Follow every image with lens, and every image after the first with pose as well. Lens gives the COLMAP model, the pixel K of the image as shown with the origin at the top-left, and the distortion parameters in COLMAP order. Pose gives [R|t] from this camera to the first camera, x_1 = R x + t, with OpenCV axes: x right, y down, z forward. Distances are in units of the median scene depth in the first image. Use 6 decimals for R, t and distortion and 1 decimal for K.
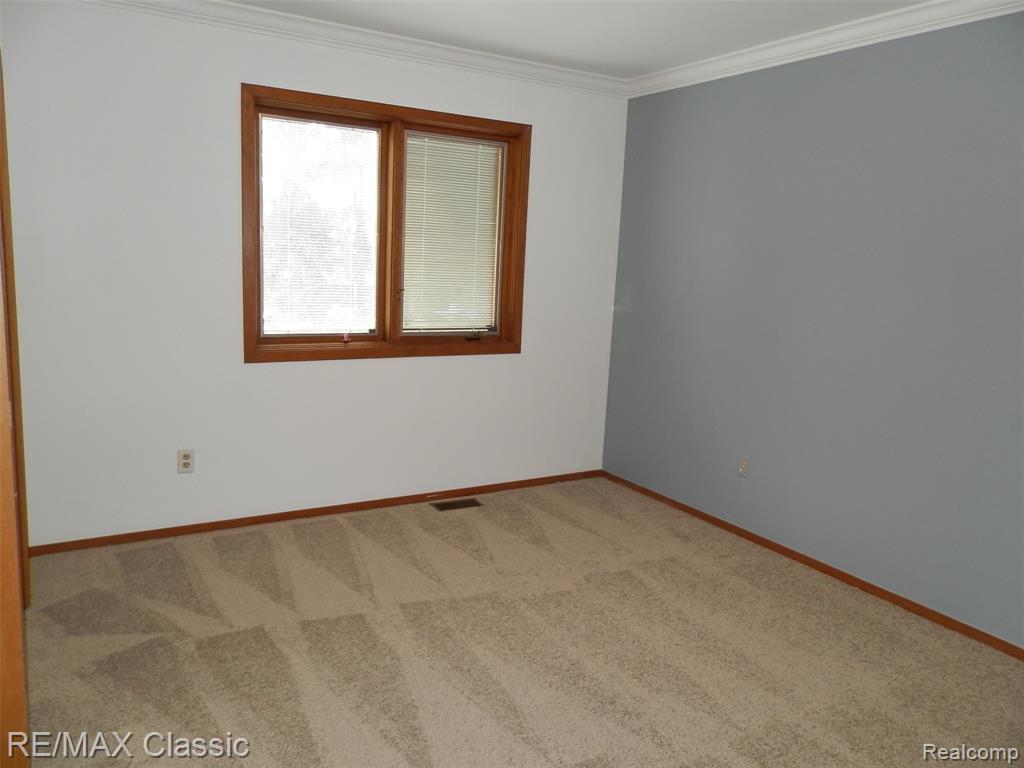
lens RADIAL K [[763.6, 0, 512.0], [0, 763.6, 384.0], [0, 0, 1]] dist [-0.000865, 0.000099]
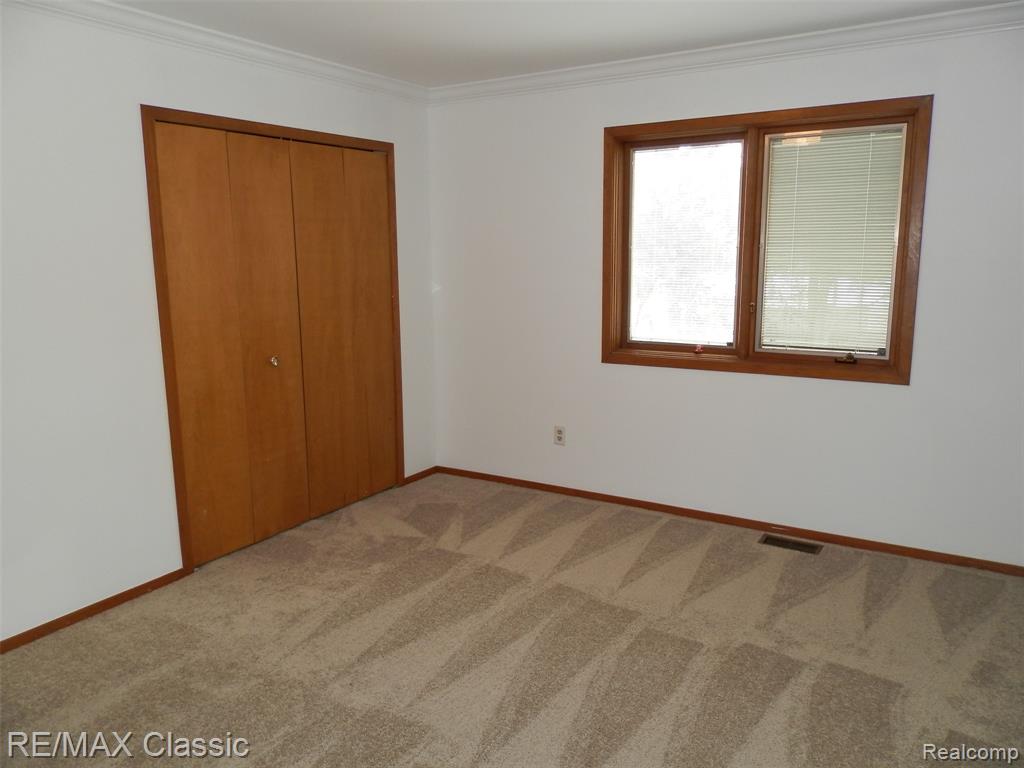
lens RADIAL K [[763.6, 0, 512.0], [0, 763.6, 384.0], [0, 0, 1]] dist [-0.000865, 0.000099]
pose [[0.456905, 0.105174, -0.883276, 0.589547], [-0.122259, 0.990987, 0.054756, -0.039329], [0.881074, 0.082970, 0.465645, 0.305048]]
